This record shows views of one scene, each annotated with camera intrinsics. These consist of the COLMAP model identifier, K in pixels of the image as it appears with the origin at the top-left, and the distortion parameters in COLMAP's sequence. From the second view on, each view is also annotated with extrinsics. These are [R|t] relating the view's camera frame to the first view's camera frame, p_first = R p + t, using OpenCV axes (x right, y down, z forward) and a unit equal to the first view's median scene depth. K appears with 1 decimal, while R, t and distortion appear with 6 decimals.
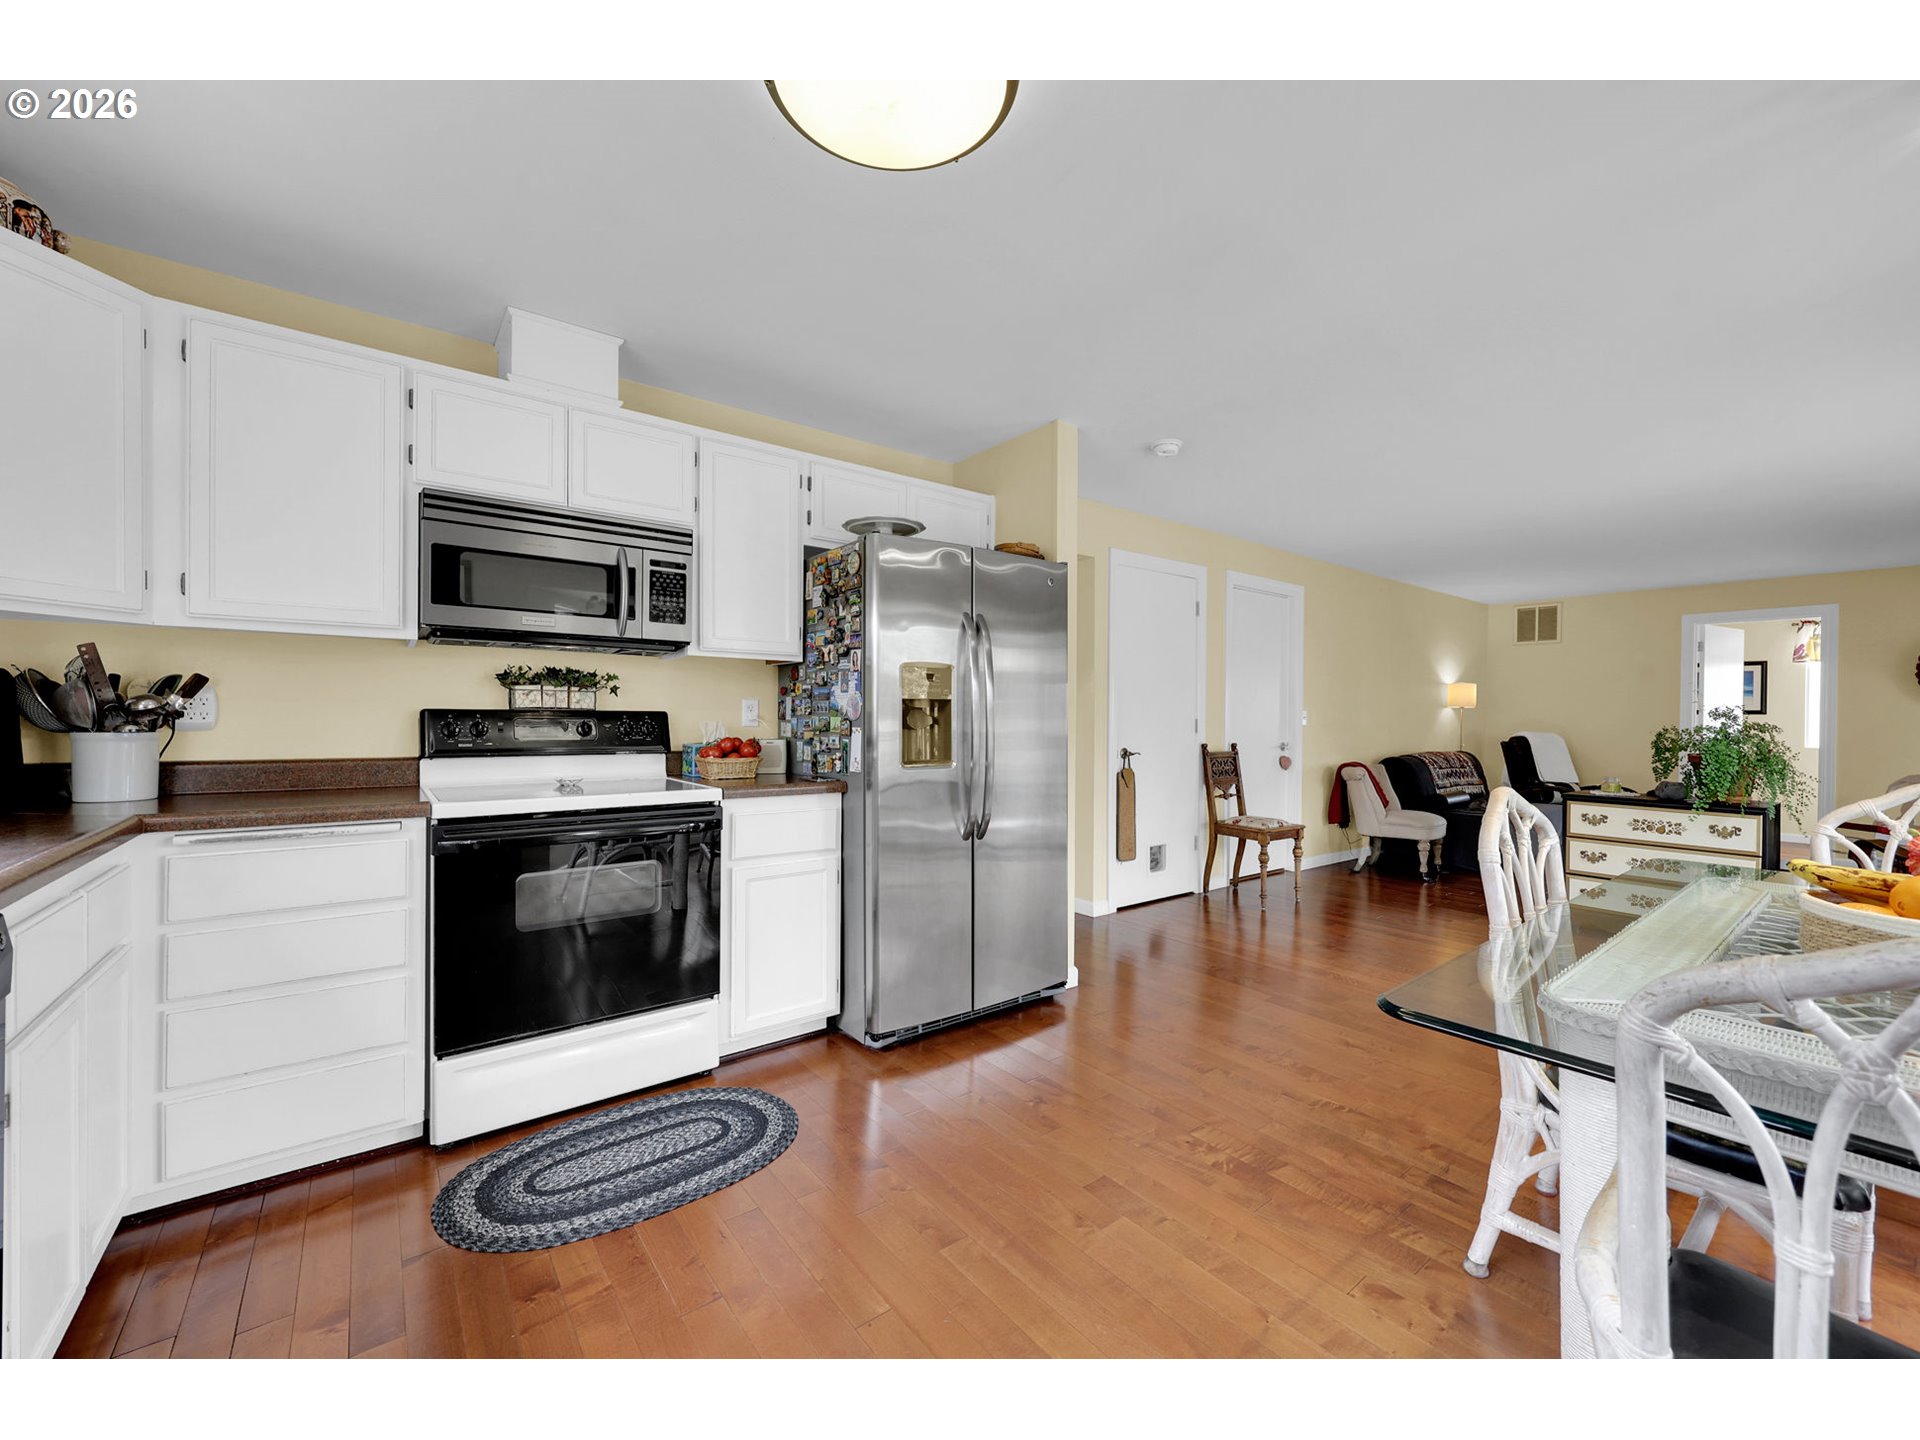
lens RADIAL K [[764.1, 0, 960.0], [0, 764.1, 720.0], [0, 0, 1]] dist [-0.000847, -0.000146]
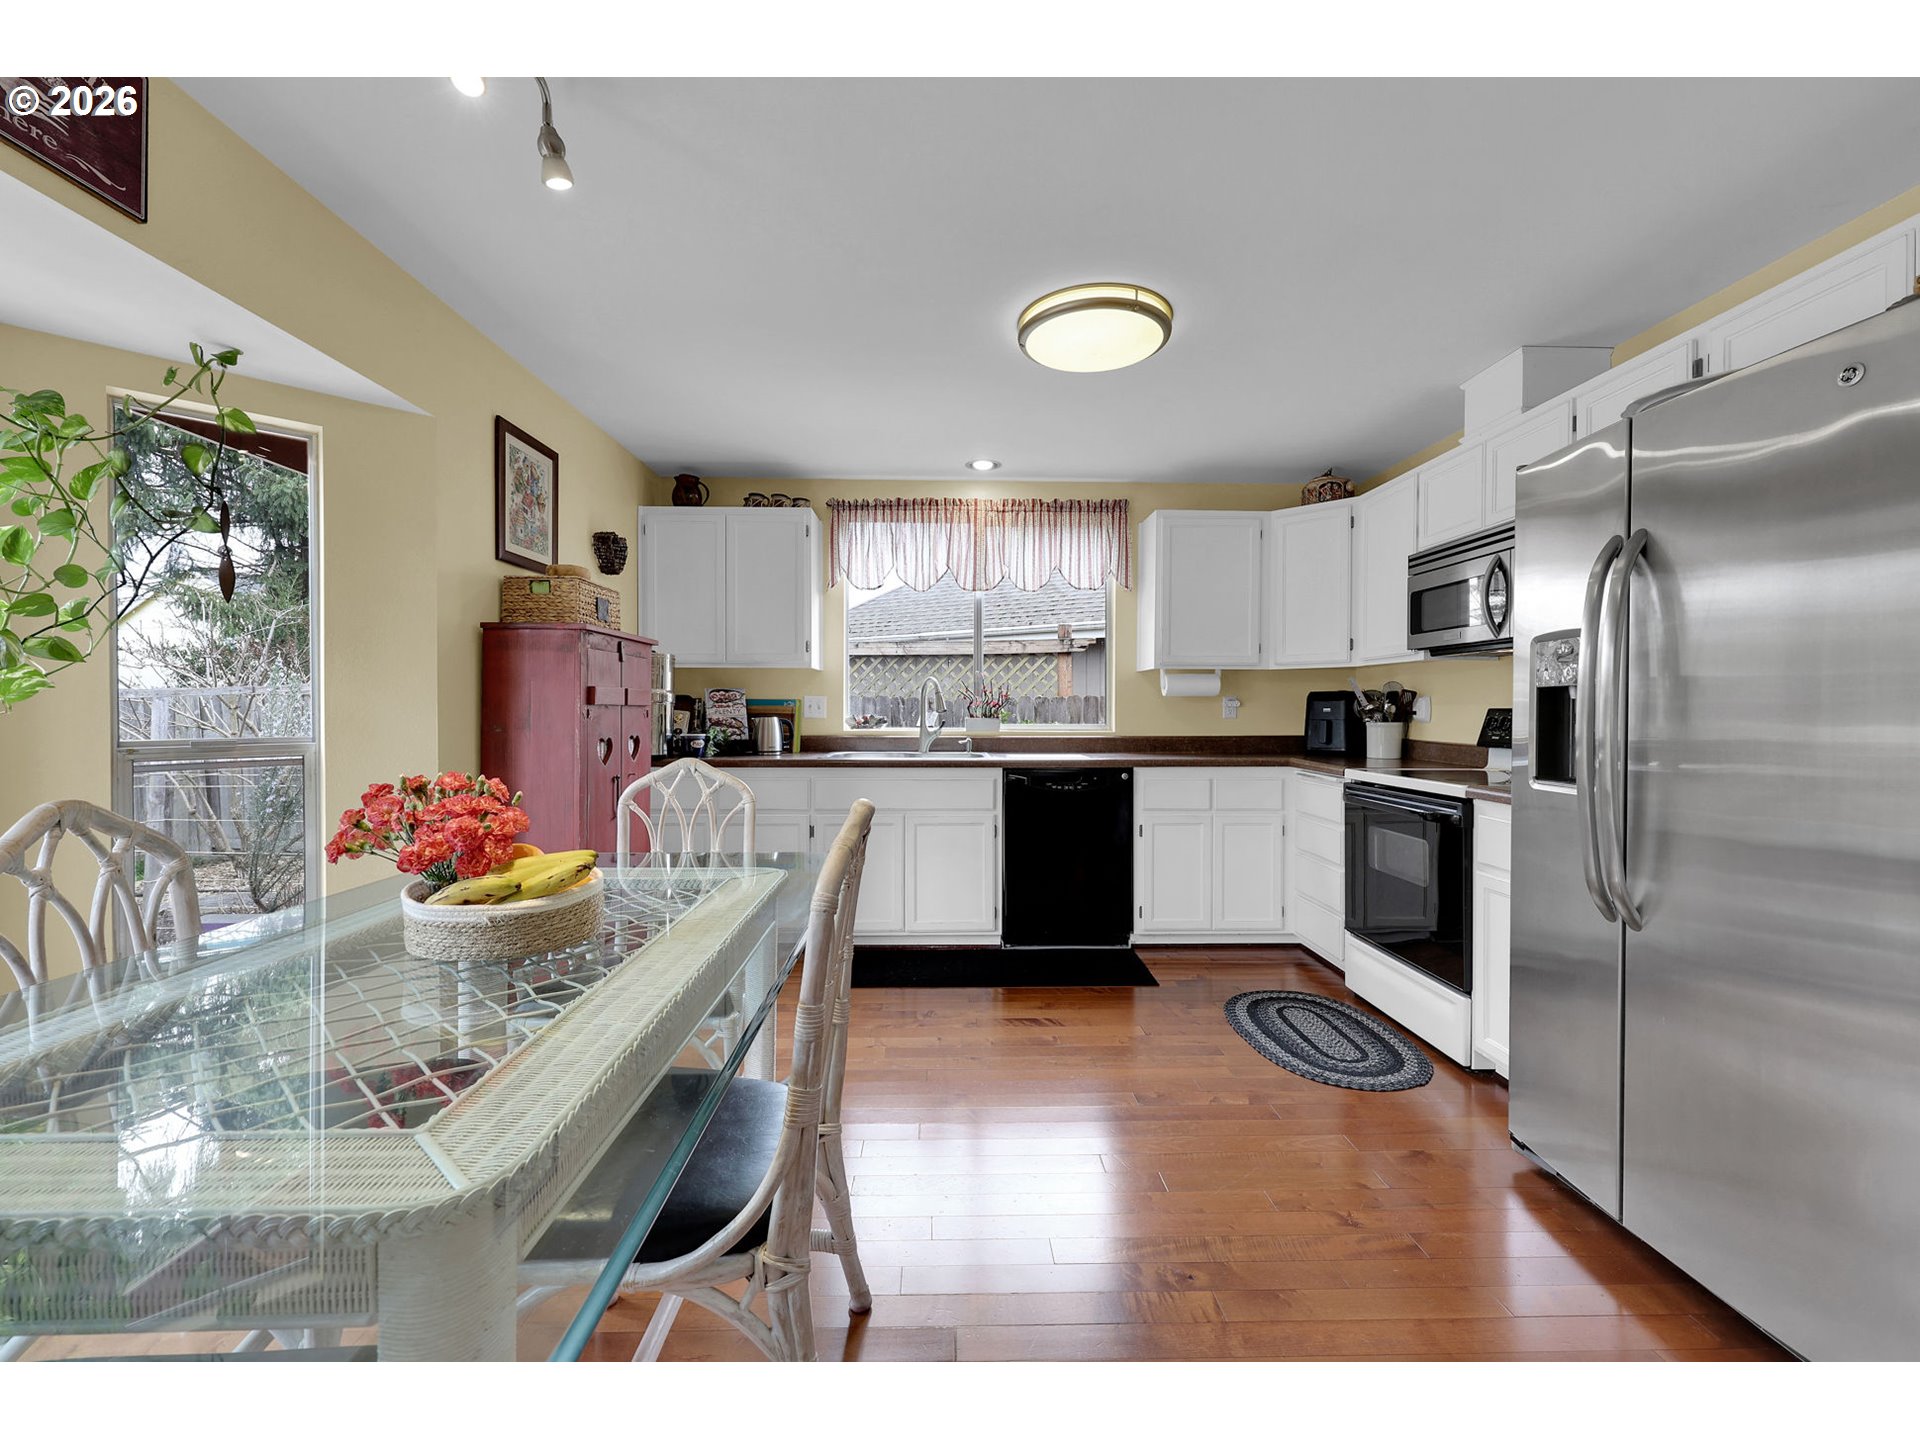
lens RADIAL K [[813.3, 0, 959.0], [0, 813.3, 707.8], [0, 0, 1]] dist [0.000676, 0.000277]
pose [[-0.587701, -0.003015, -0.809073, 1.044397], [-0.007420, 0.999971, 0.001662, -0.010824], [0.809044, 0.006980, -0.587706, 1.226294]]
